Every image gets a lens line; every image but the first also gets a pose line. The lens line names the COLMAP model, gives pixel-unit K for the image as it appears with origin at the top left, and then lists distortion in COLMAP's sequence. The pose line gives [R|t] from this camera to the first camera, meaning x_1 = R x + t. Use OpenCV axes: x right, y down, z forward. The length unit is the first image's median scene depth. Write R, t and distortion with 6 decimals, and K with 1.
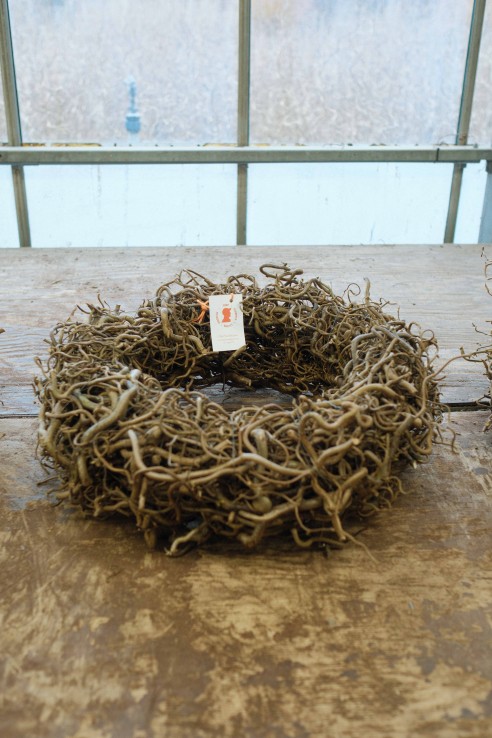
lens RADIAL K [[762.8, 0, 246.9], [0, 762.8, 368.1], [0, 0, 1]] dist [-0.015639, 0.000000]
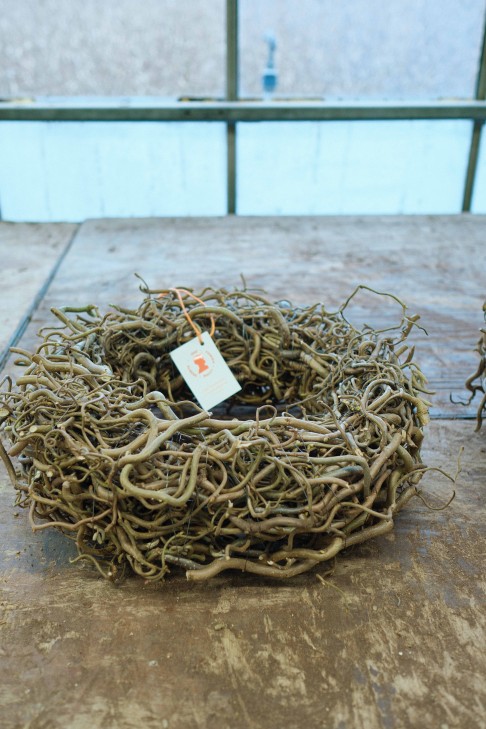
lens RADIAL K [[753.5, 0, 244.6], [0, 753.5, 364.2], [0, 0, 1]] dist [-0.015639, 0.000000]
pose [[0.999058, 0.006262, -0.042946, -0.465052], [-0.004471, 0.999120, 0.041692, -0.034967], [0.043169, -0.041461, 0.998207, 0.188882]]
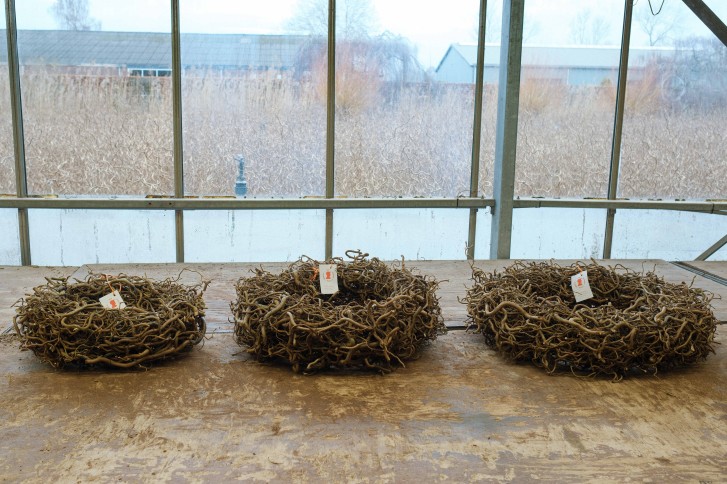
lens RADIAL K [[751.4, 0, 364.0], [0, 751.4, 242.4], [0, 0, 1]] dist [-0.015639, 0.000000]
pose [[0.998311, -0.006460, 0.057730, -0.046072], [0.020487, 0.969098, -0.245824, 0.312572], [-0.054357, 0.246591, 0.967594, -0.819775]]
